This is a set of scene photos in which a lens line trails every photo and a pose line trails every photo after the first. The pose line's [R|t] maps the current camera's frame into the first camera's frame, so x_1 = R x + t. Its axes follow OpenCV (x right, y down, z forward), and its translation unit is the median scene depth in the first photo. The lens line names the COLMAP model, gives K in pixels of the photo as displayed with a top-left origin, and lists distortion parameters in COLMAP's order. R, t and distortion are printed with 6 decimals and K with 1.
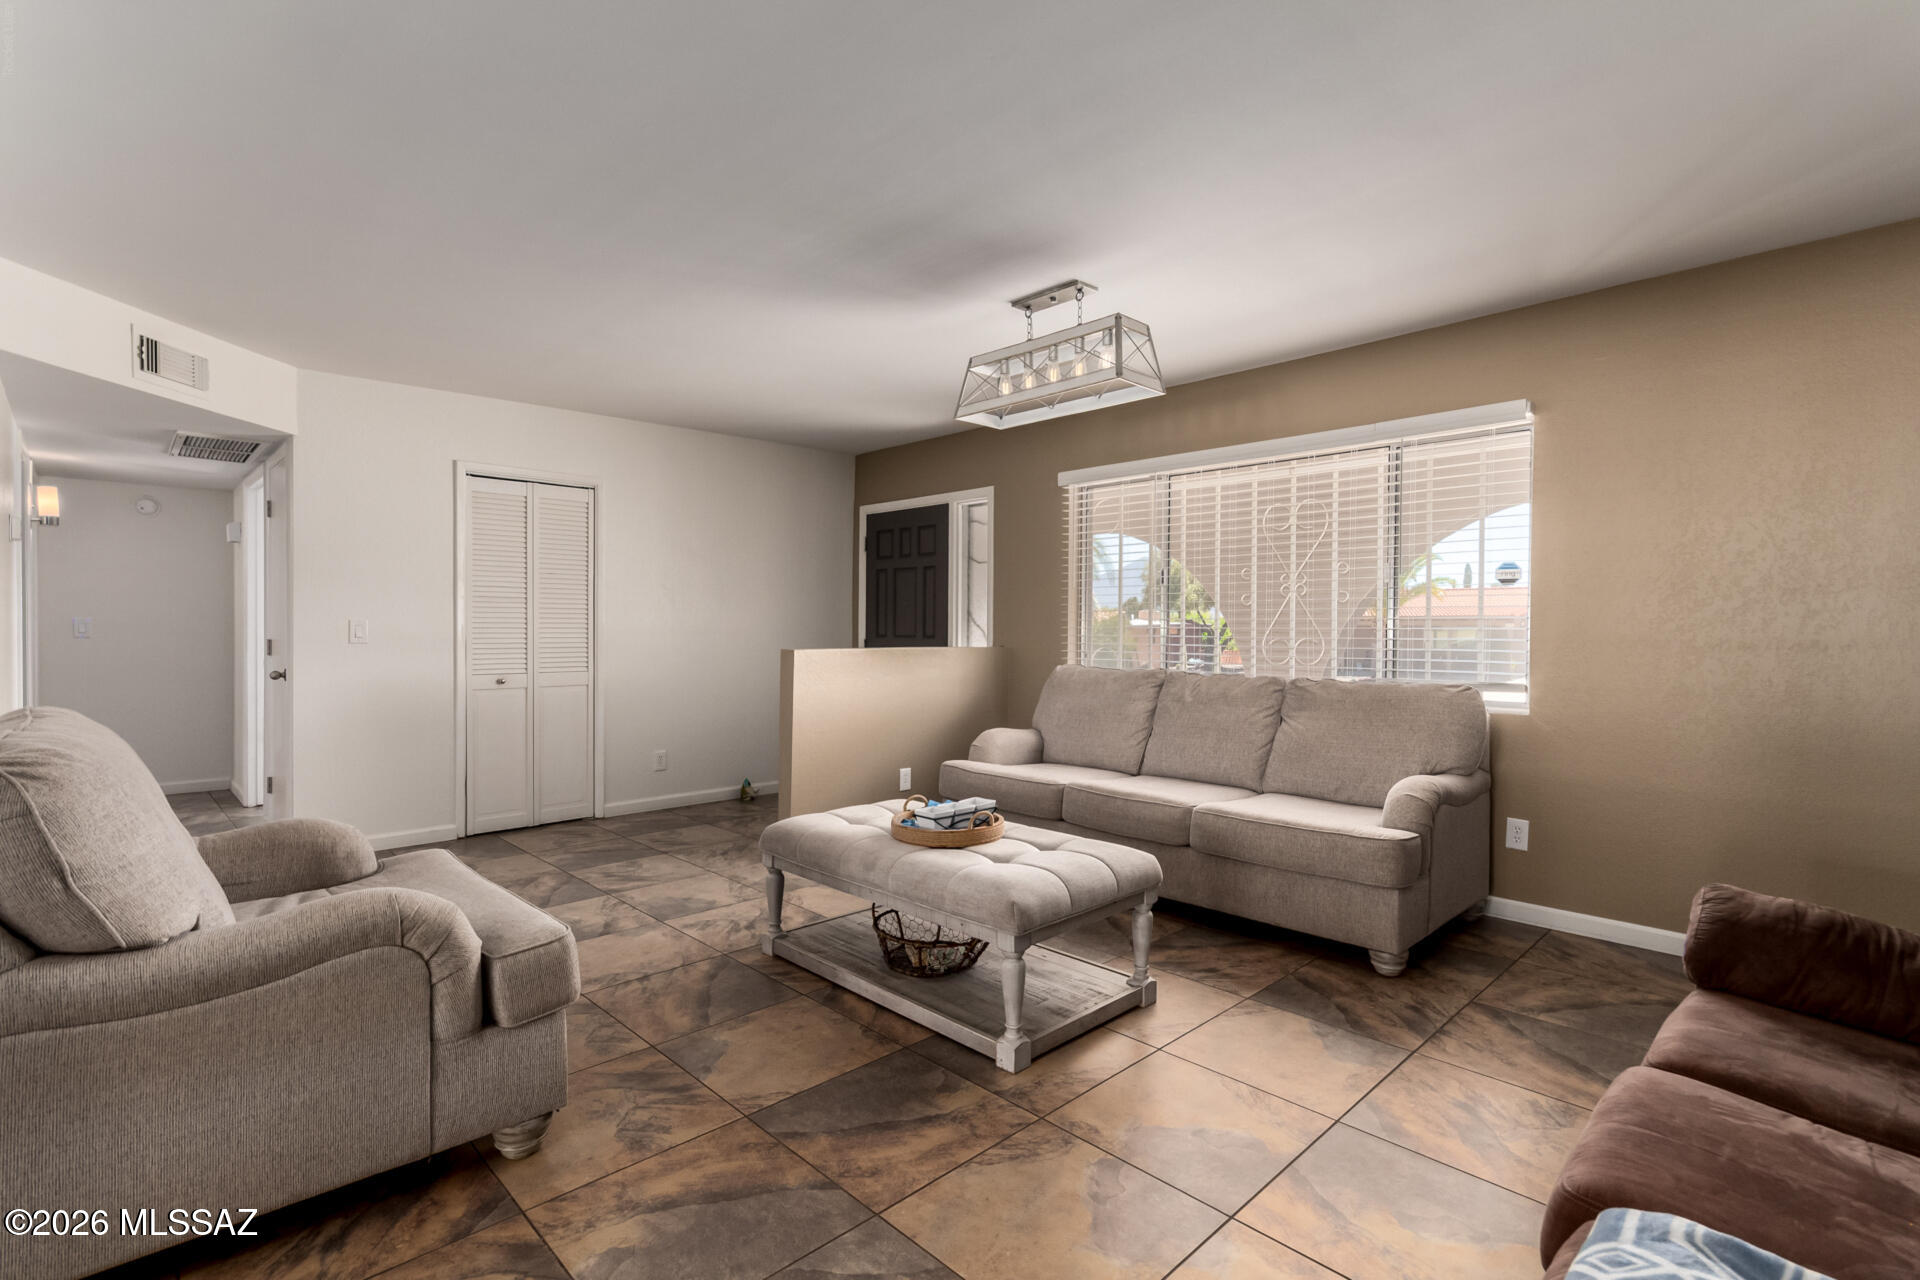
lens RADIAL K [[890.5, 0, 962.1], [0, 890.5, 644.4], [0, 0, 1]] dist [0.002275, 0.002154]
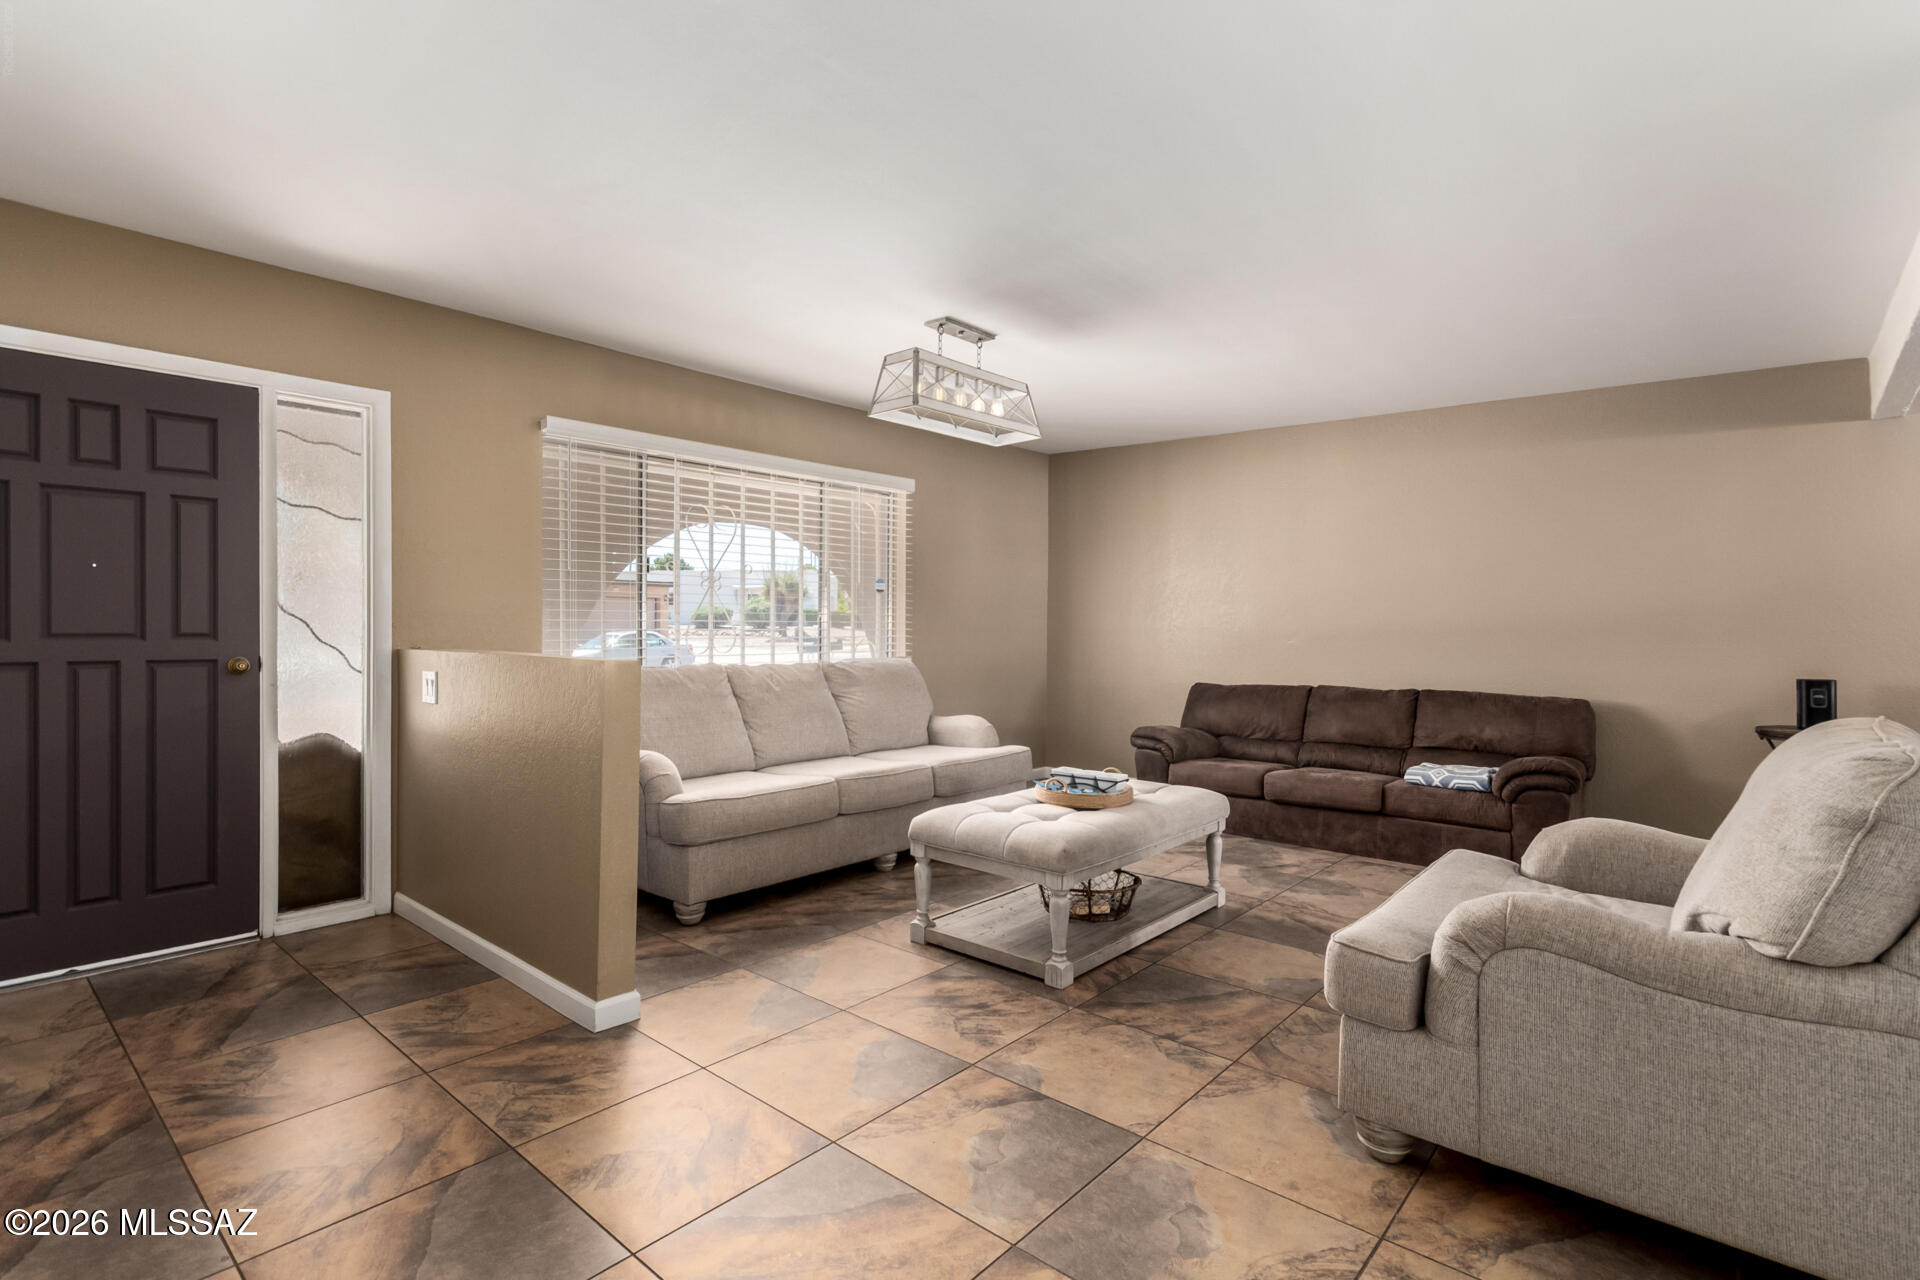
lens RADIAL K [[890.5, 0, 958.5], [0, 890.5, 623.1], [0, 0, 1]] dist [0.002275, 0.002154]
pose [[-0.065234, -0.002489, 0.997867, -1.135763], [0.011795, 0.999925, 0.003265, -0.024628], [-0.997800, 0.011983, -0.065199, 1.191488]]
